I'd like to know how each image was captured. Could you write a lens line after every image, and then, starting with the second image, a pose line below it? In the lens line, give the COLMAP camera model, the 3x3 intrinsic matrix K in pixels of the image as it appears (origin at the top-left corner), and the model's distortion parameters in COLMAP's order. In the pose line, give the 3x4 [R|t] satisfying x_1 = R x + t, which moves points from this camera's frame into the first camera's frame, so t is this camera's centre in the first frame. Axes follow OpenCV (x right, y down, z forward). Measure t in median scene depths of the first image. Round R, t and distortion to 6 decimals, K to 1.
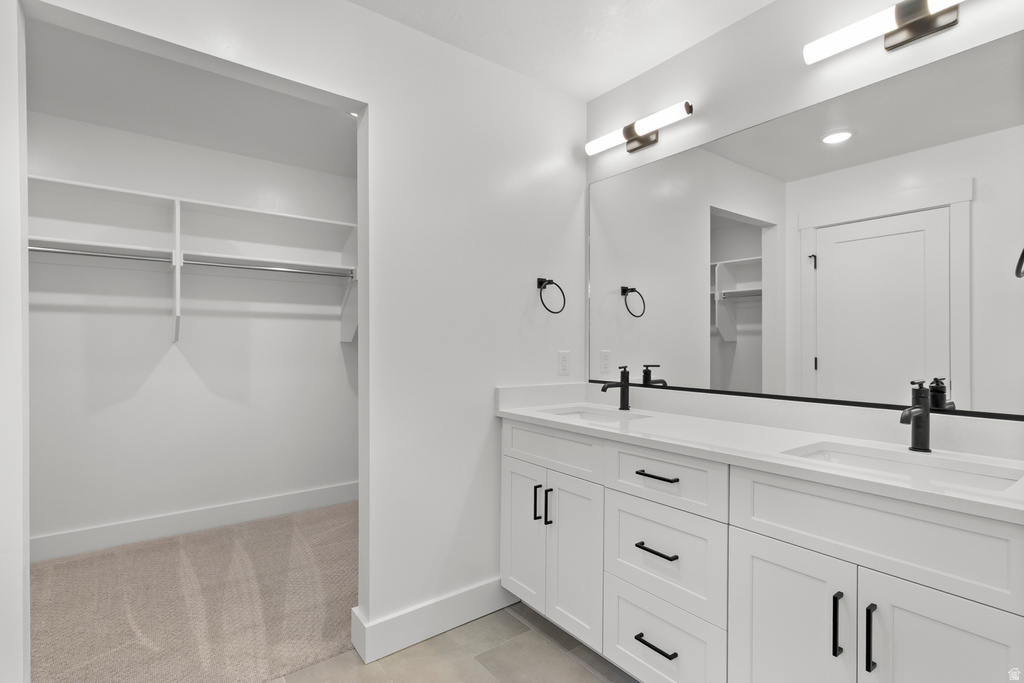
lens RADIAL K [[478.9, 0, 511.5], [0, 478.9, 353.9], [0, 0, 1]] dist [-0.001111, -0.000241]
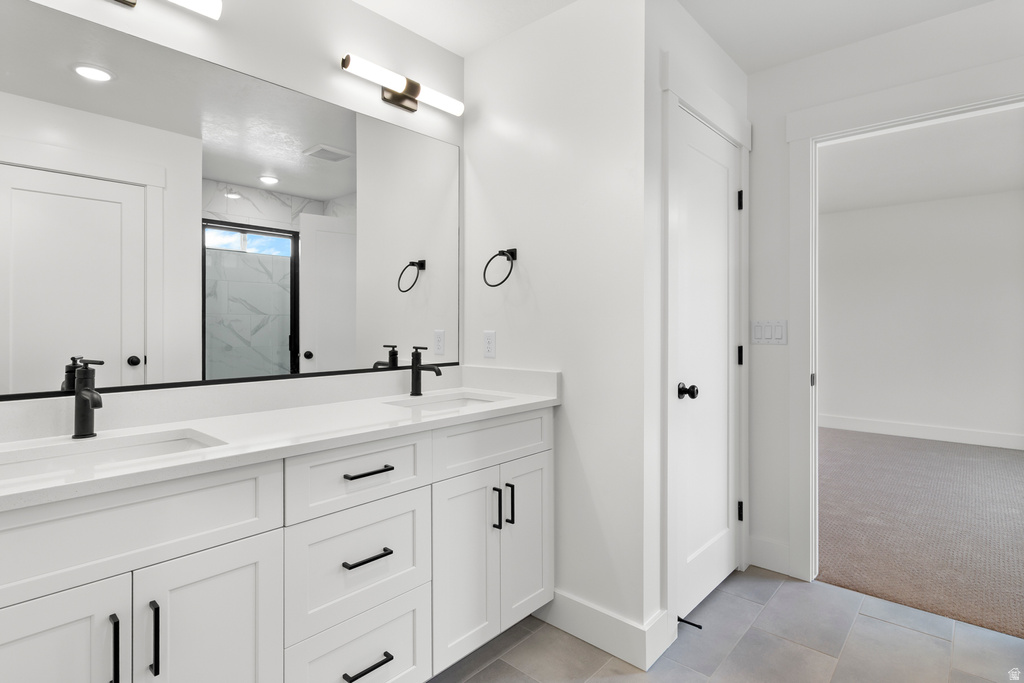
lens RADIAL K [[527.7, 0, 512.9], [0, 527.7, 323.9], [0, 0, 1]] dist [-0.000143, -0.000310]
pose [[-0.189582, -0.003986, 0.981857, -0.655673], [0.018132, 0.999807, 0.007560, -0.018785], [-0.981697, 0.019236, -0.189473, 0.861747]]
